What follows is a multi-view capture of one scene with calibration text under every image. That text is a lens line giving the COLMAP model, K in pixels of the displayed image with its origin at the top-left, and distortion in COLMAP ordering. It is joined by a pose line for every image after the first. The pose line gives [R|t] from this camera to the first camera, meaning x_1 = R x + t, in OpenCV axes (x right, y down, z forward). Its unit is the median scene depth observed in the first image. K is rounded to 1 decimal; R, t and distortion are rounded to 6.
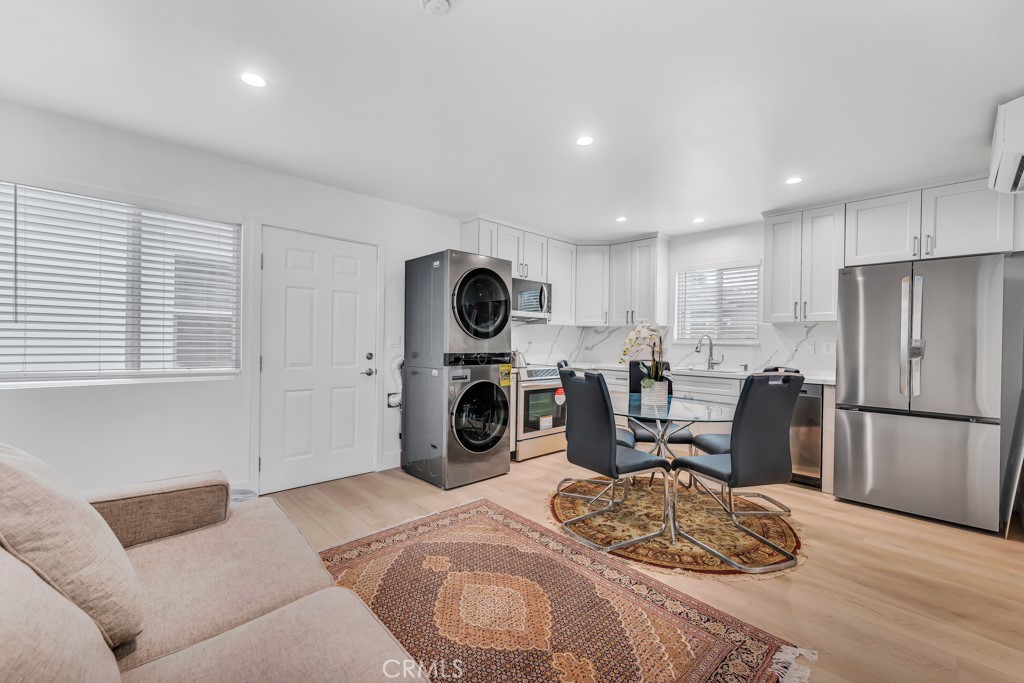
lens RADIAL K [[420.7, 0, 514.8], [0, 420.7, 344.8], [0, 0, 1]] dist [0.003550, 0.000102]
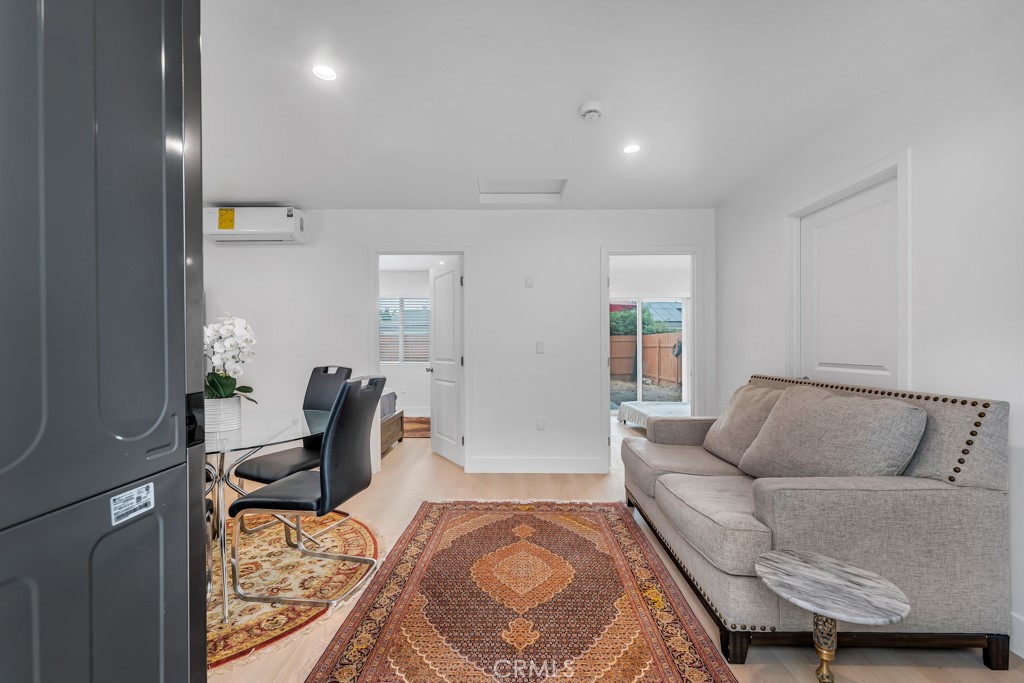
lens RADIAL K [[420.7, 0, 506.2], [0, 420.7, 345.0], [0, 0, 1]] dist [0.003550, 0.000102]
pose [[-0.715381, -0.009174, 0.698674, -0.608569], [-0.002100, 0.999938, 0.010979, -0.015551], [-0.698731, 0.006387, -0.715356, 1.359679]]
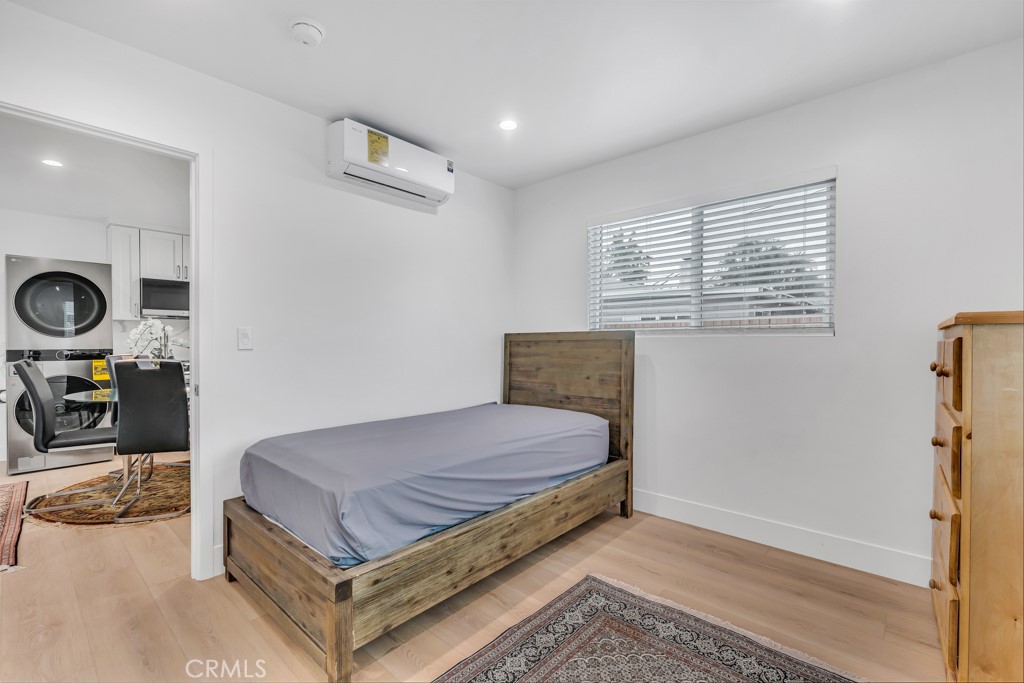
lens RADIAL K [[450.4, 0, 512.5], [0, 450.4, 341.2], [0, 0, 1]] dist [-0.000339, -0.000057]
pose [[0.996718, -0.014340, 0.079671, 1.366863], [0.014263, 0.999897, 0.001538, 0.018461], [-0.079684, -0.000396, 0.996820, -0.348645]]
